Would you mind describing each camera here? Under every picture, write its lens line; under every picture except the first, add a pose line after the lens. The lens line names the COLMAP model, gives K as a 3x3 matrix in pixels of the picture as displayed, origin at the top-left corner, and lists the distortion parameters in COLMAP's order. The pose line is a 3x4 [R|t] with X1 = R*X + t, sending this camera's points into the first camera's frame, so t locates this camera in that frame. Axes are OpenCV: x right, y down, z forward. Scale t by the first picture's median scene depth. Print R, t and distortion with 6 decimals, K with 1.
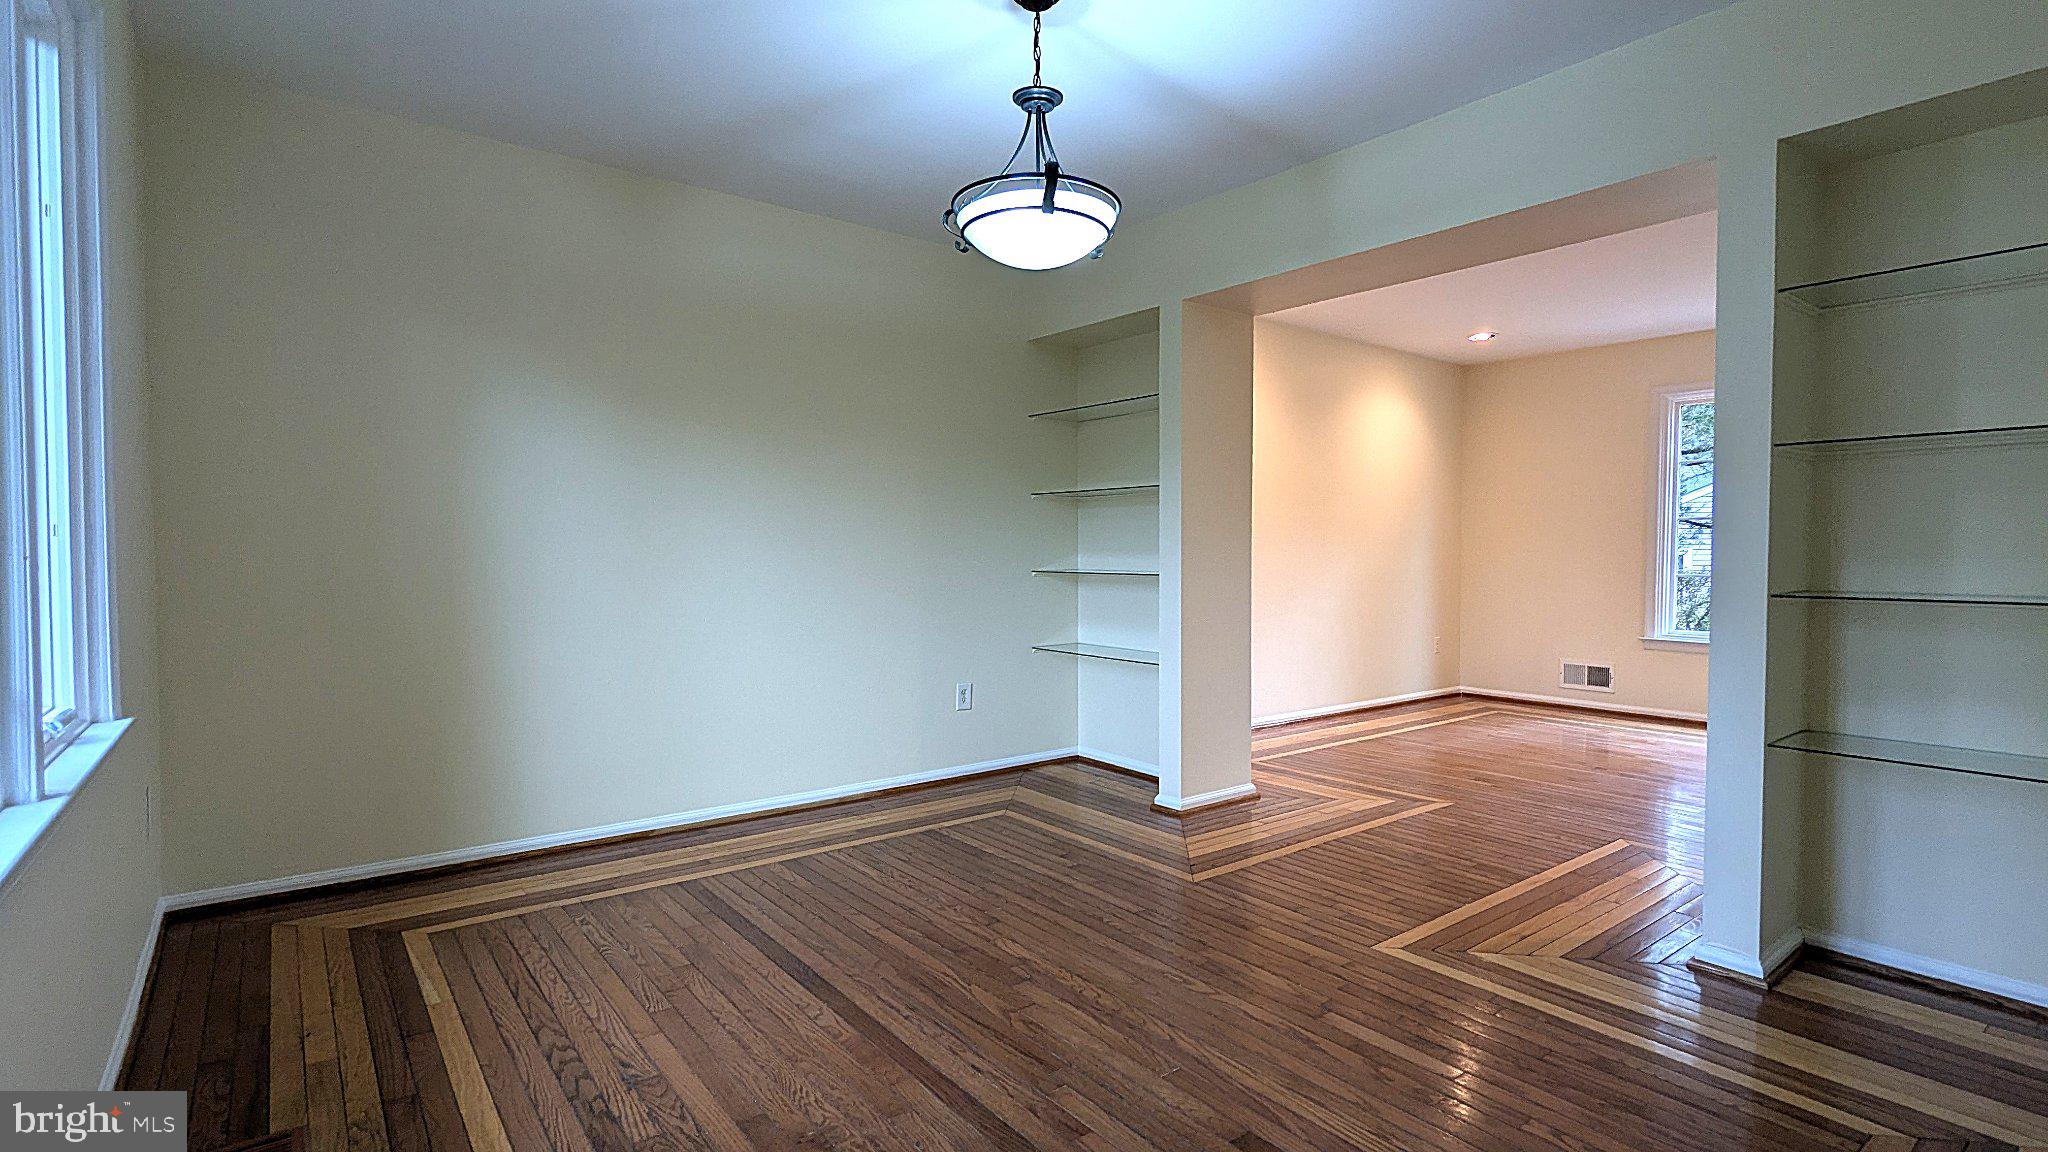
lens RADIAL K [[973.9, 0, 1013.4], [0, 973.9, 575.9], [0, 0, 1]] dist [-0.000997, -0.001865]
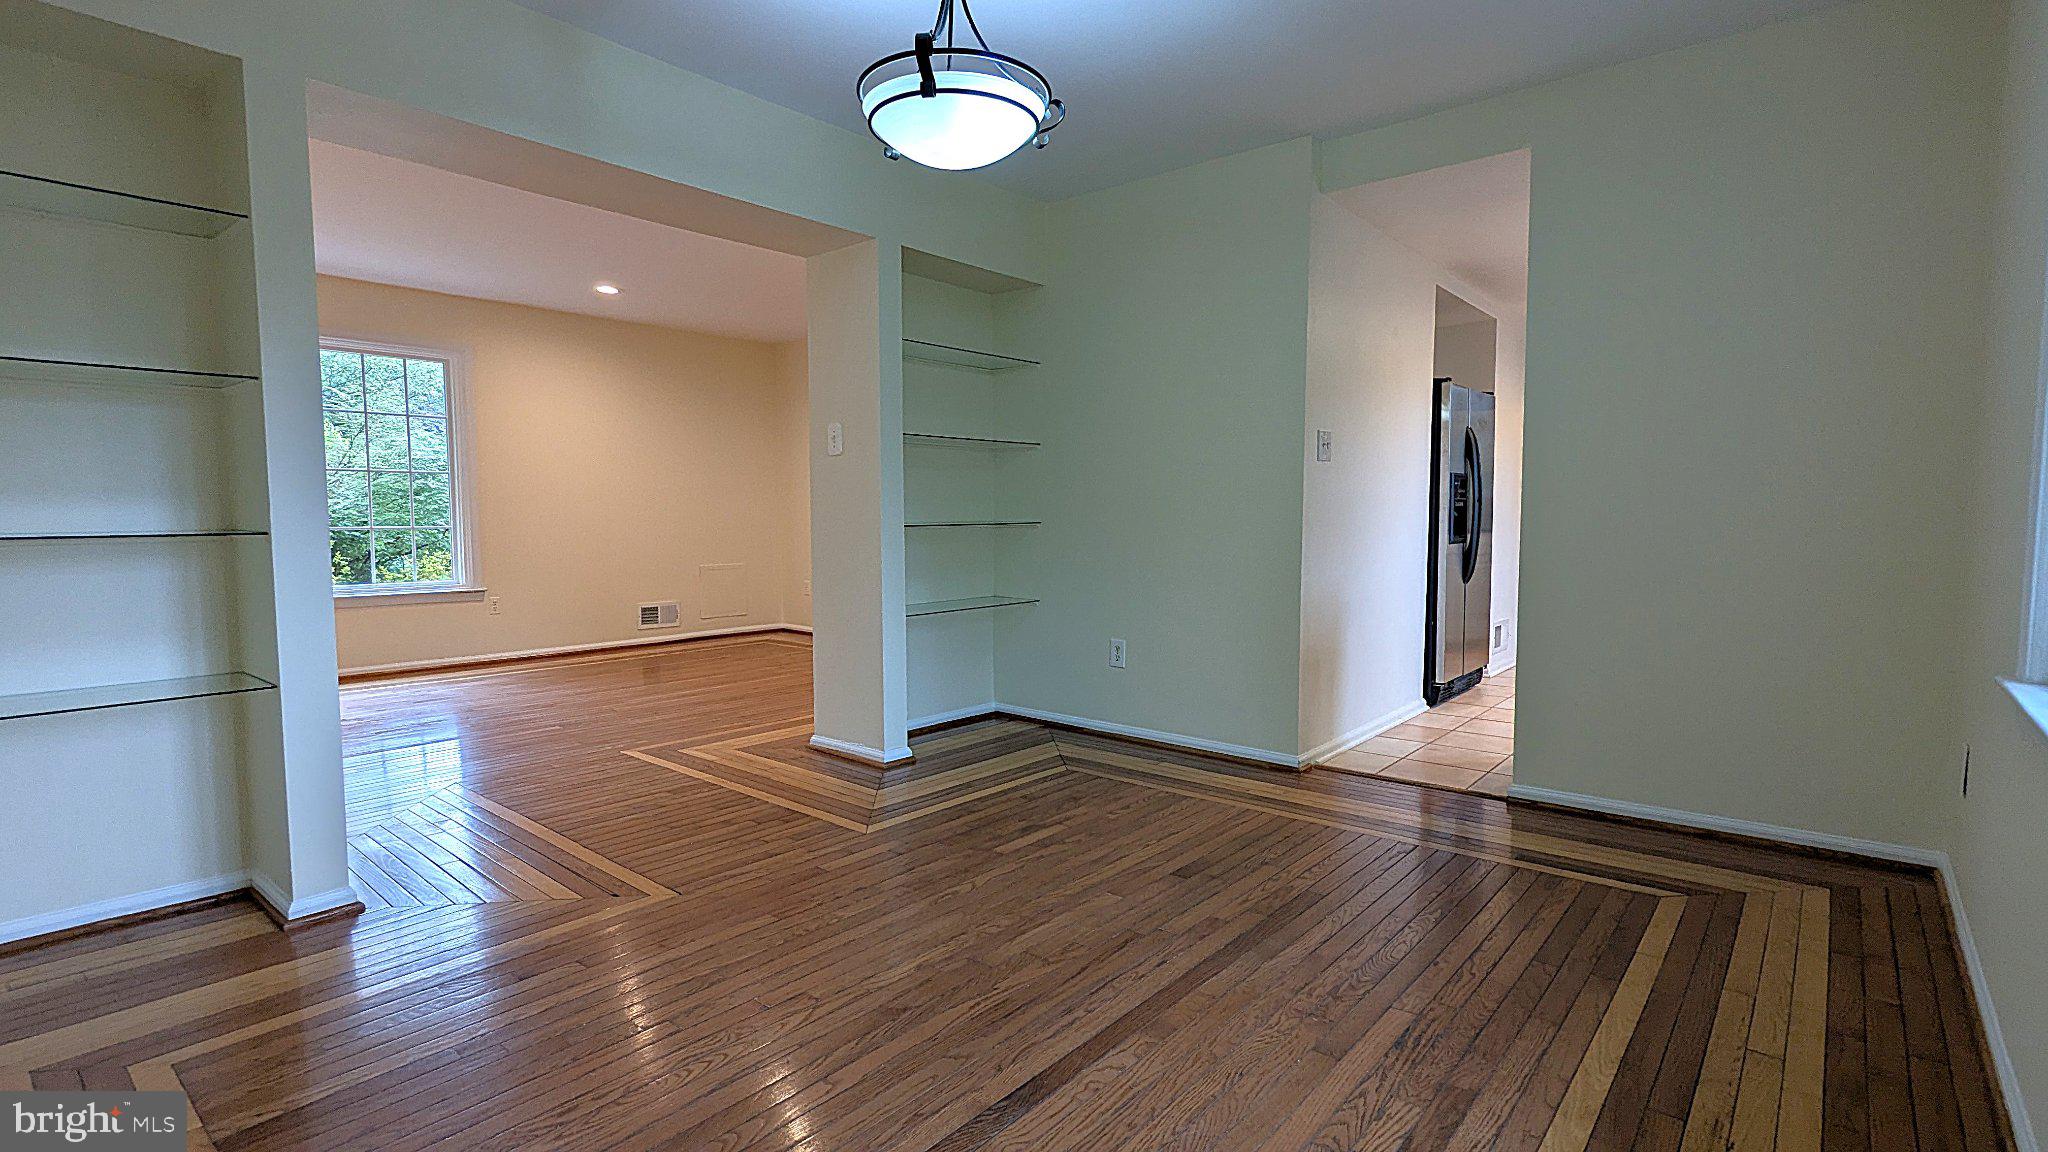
lens RADIAL K [[973.9, 0, 1015.0], [0, 973.9, 572.7], [0, 0, 1]] dist [-0.000997, -0.001865]
pose [[-0.197503, -0.069200, 0.977857, -0.739172], [0.032133, 0.996512, 0.077010, -0.019524], [-0.979775, 0.046631, -0.194591, 0.948759]]
